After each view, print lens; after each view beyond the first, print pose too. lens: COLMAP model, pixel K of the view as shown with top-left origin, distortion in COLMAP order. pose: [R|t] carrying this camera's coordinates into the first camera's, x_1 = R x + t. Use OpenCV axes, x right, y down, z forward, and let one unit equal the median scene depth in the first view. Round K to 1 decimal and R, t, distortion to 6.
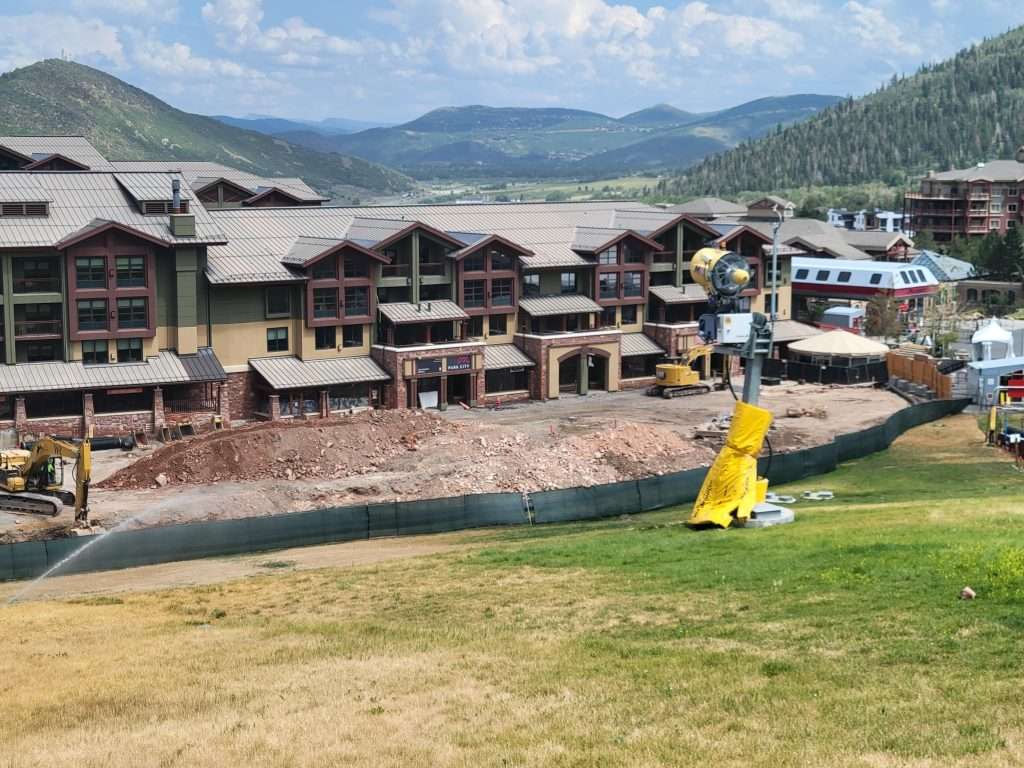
lens RADIAL K [[1722.2, 0, 522.4], [0, 1722.2, 383.1], [0, 0, 1]] dist [0.062101, 0.103113]
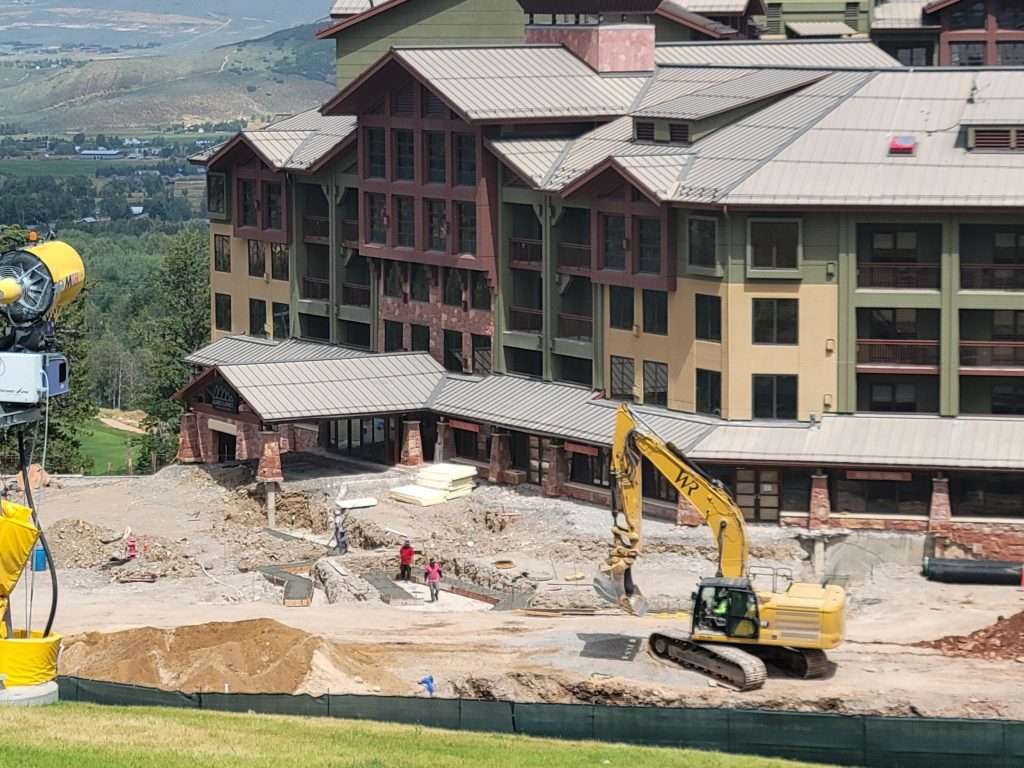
lens RADIAL K [[3486.9, 0, 511.3], [0, 3486.9, 384.9], [0, 0, 1]] dist [0.042609, 0.576299]
pose [[0.747572, 0.066833, -0.660810, 0.337523], [-0.083663, 0.996475, 0.006133, -0.016106], [0.658890, 0.050700, 0.750528, 0.071101]]
